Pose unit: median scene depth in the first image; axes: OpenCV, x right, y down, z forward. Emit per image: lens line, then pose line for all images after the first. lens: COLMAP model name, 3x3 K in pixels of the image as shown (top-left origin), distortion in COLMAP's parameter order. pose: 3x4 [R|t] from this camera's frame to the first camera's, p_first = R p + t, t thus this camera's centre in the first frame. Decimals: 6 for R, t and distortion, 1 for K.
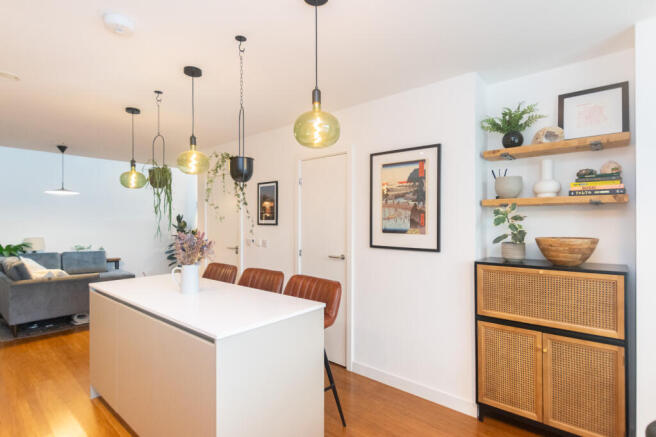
lens RADIAL K [[328.3, 0, 328.0], [0, 328.3, 218.5], [0, 0, 1]] dist [-0.004929, -0.000802]
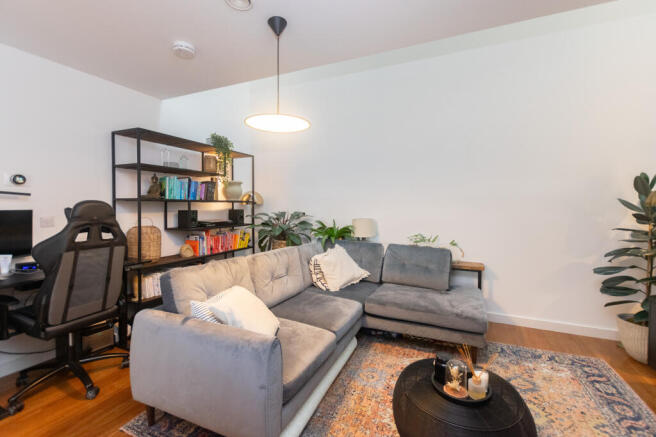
lens RADIAL K [[287.8, 0, 327.7], [0, 287.8, 212.1], [0, 0, 1]] dist [-0.000873, -0.000994]
pose [[0.277259, 0.021294, -0.960559, -0.298247], [0.006756, 0.999686, 0.024112, 0.025938], [0.960771, -0.013174, 0.277028, 0.699664]]
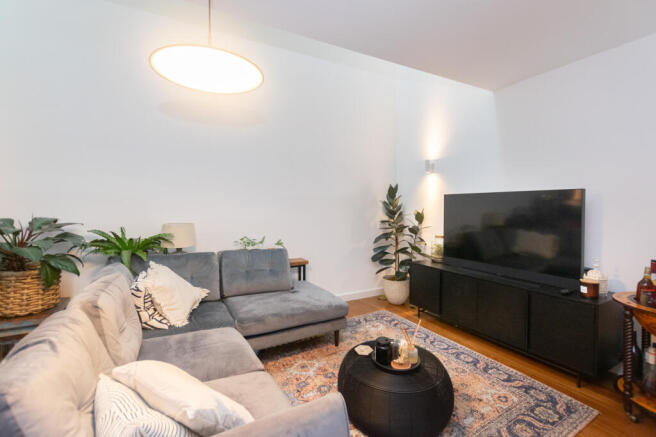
lens RADIAL K [[292.5, 0, 337.6], [0, 292.5, 205.1], [0, 0, 1]] dist [0.001099, -0.000106]
pose [[0.943842, 0.002219, -0.330390, -0.450840], [-0.000533, 0.999986, 0.005194, 0.022860], [0.330397, -0.004727, 0.943830, 0.579578]]
